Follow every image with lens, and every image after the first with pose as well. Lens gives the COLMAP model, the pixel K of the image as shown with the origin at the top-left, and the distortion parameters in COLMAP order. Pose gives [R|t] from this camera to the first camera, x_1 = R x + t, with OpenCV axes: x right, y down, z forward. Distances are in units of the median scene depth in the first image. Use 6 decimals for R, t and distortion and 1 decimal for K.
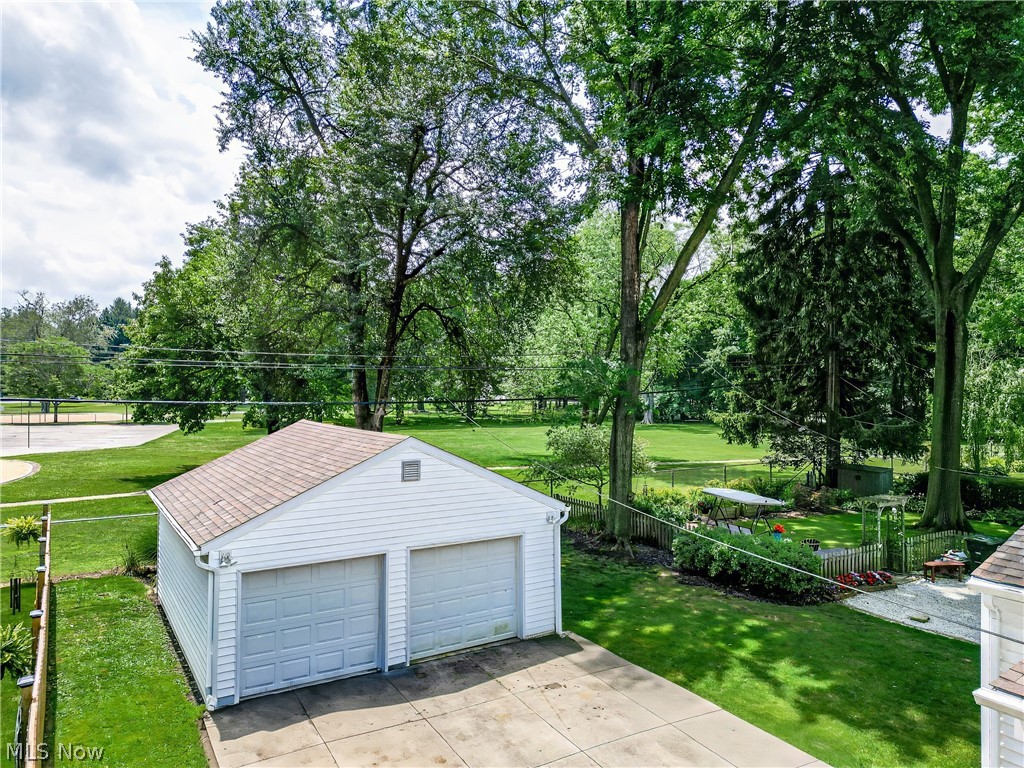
lens RADIAL K [[725.8, 0, 513.4], [0, 725.8, 385.2], [0, 0, 1]] dist [0.007393, -0.010002]
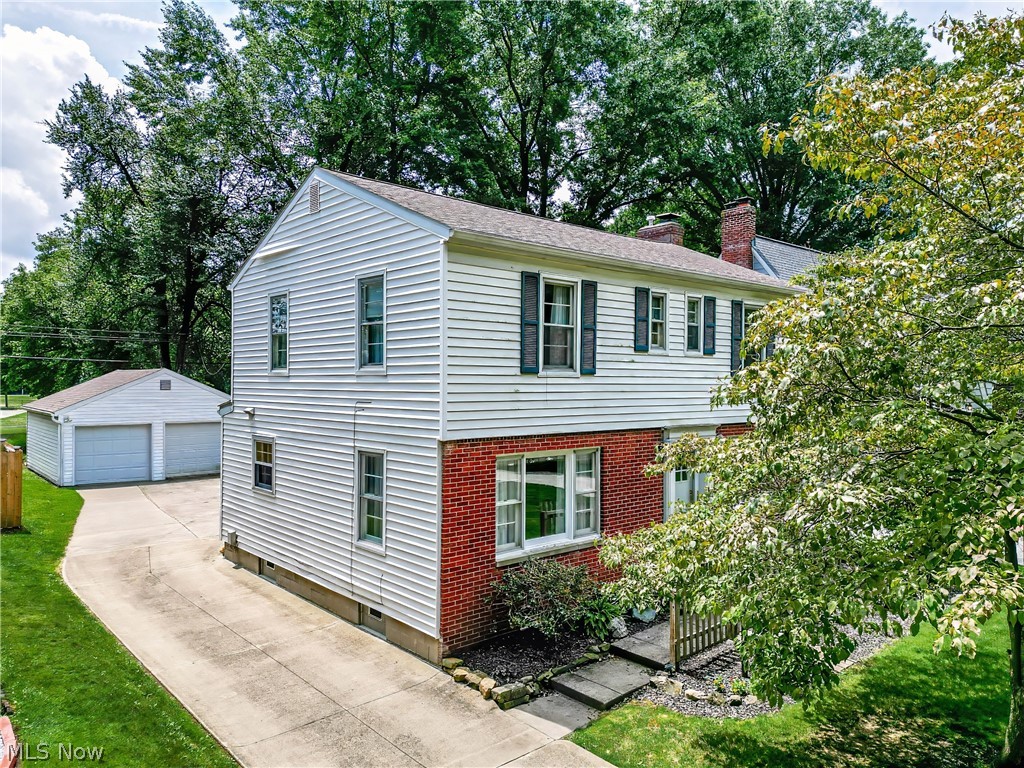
lens RADIAL K [[725.8, 0, 513.3], [0, 725.8, 381.4], [0, 0, 1]] dist [0.007393, -0.010002]
pose [[0.986264, -0.001175, 0.165170, 0.253596], [0.001383, 0.999998, -0.001147, 0.057734], [-0.165168, 0.001360, 0.986264, -0.615421]]
